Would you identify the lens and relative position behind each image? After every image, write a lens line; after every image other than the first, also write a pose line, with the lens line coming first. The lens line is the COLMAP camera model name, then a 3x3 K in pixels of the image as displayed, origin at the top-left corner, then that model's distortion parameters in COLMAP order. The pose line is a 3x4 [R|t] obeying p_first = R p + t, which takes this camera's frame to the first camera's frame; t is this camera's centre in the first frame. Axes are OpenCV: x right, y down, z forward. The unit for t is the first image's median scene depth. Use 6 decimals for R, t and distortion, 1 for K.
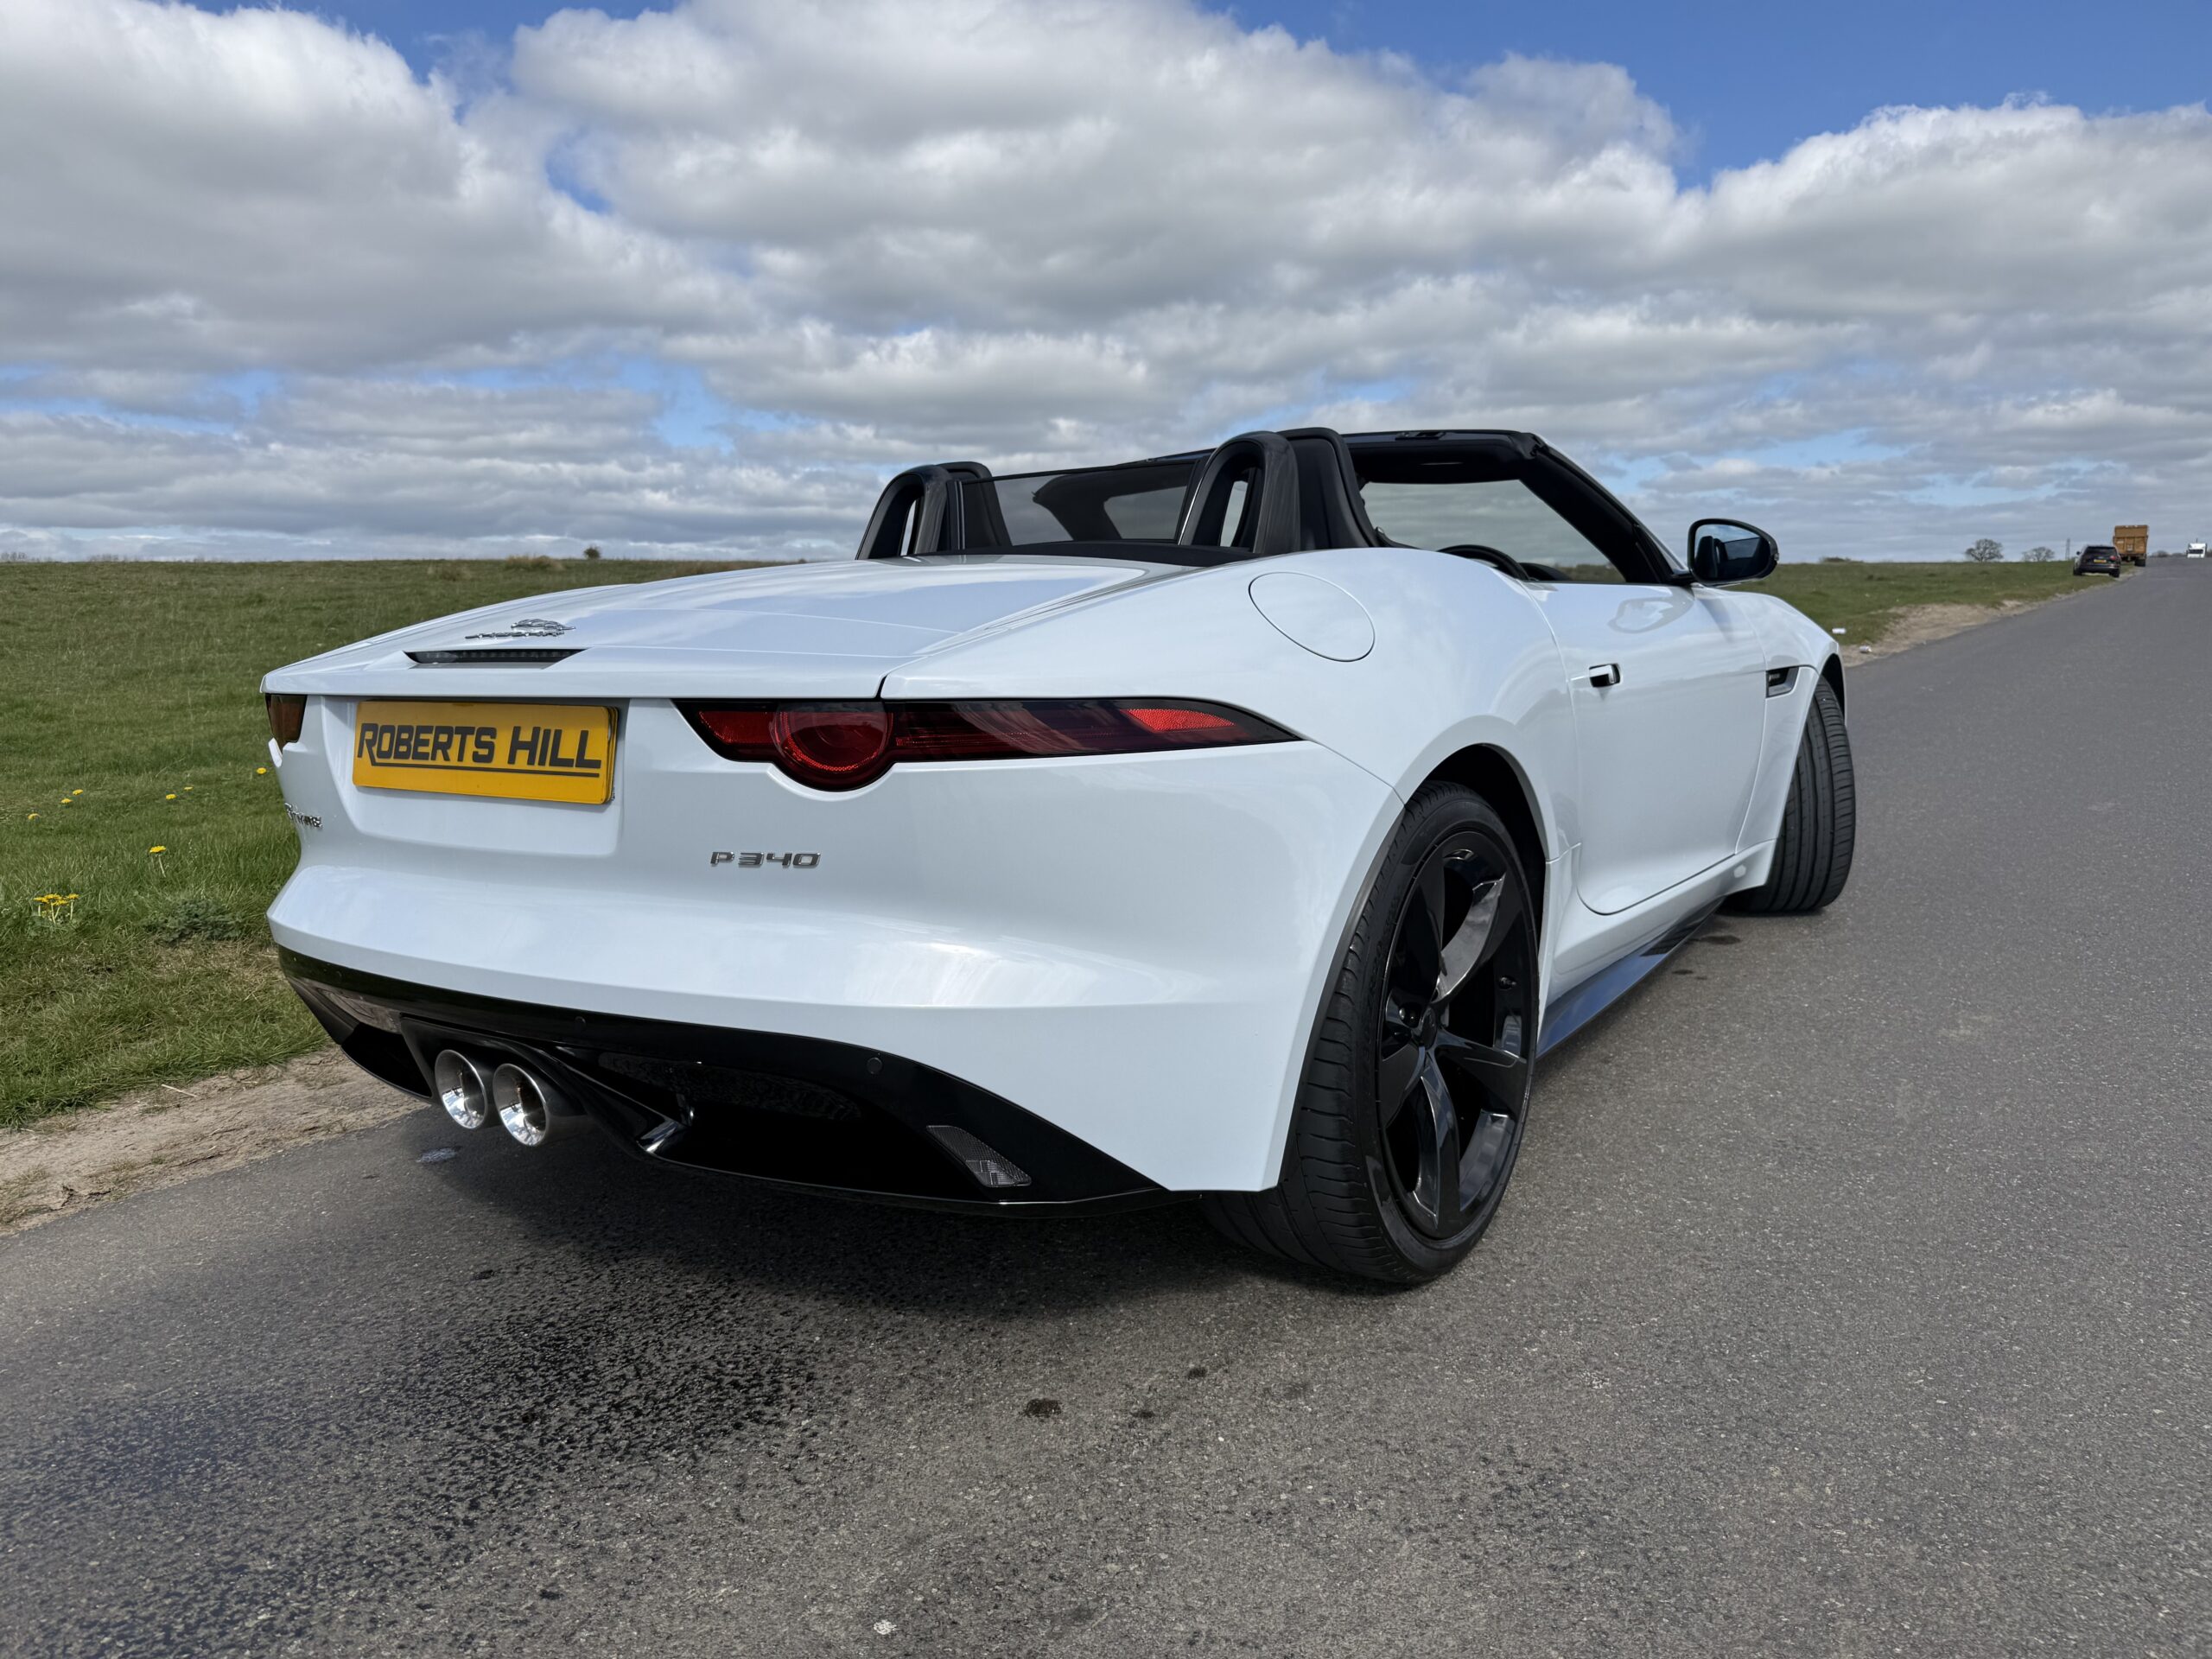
lens RADIAL K [[1598.3, 0, 1115.1], [0, 1598.3, 842.4], [0, 0, 1]] dist [0.038473, -0.056861]
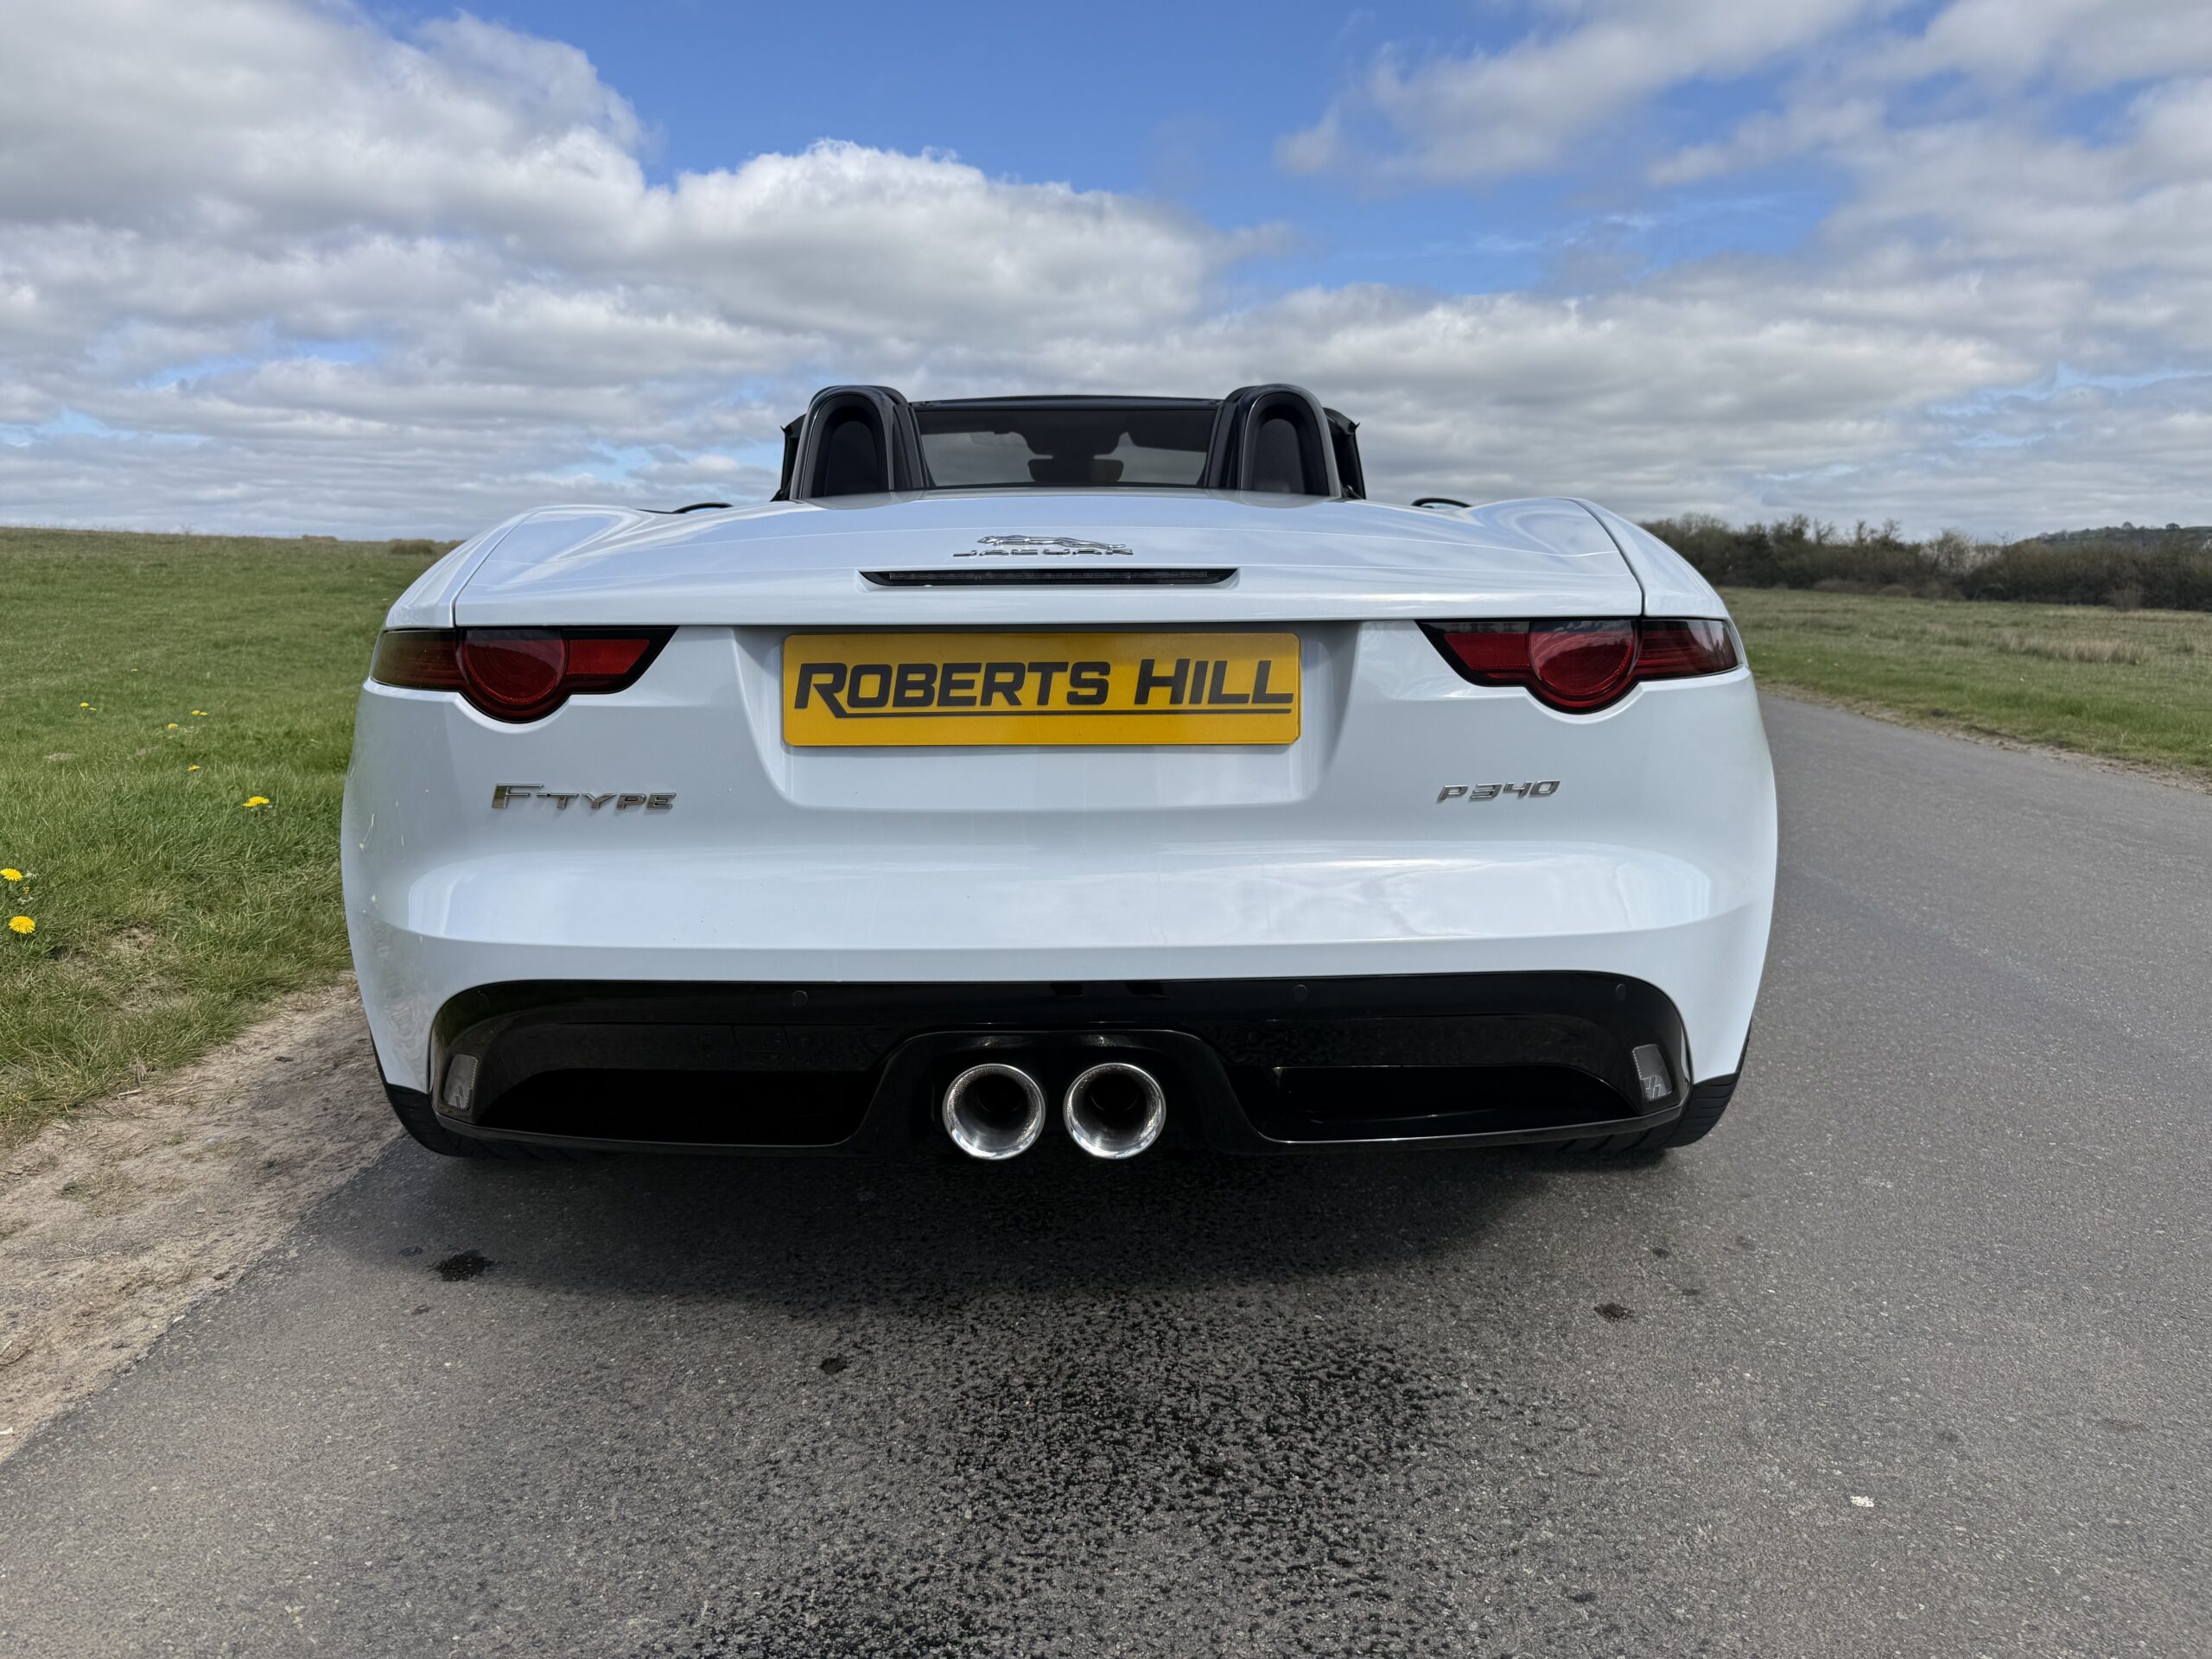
lens RADIAL K [[1593.4, 0, 1052.6], [0, 1593.4, 831.5], [0, 0, 1]] dist [0.079142, -0.145356]
pose [[0.812700, -0.067716, 0.578735, -0.835687], [0.066953, 0.997498, 0.022693, -0.004155], [-0.578823, 0.020305, 0.815200, 0.323123]]
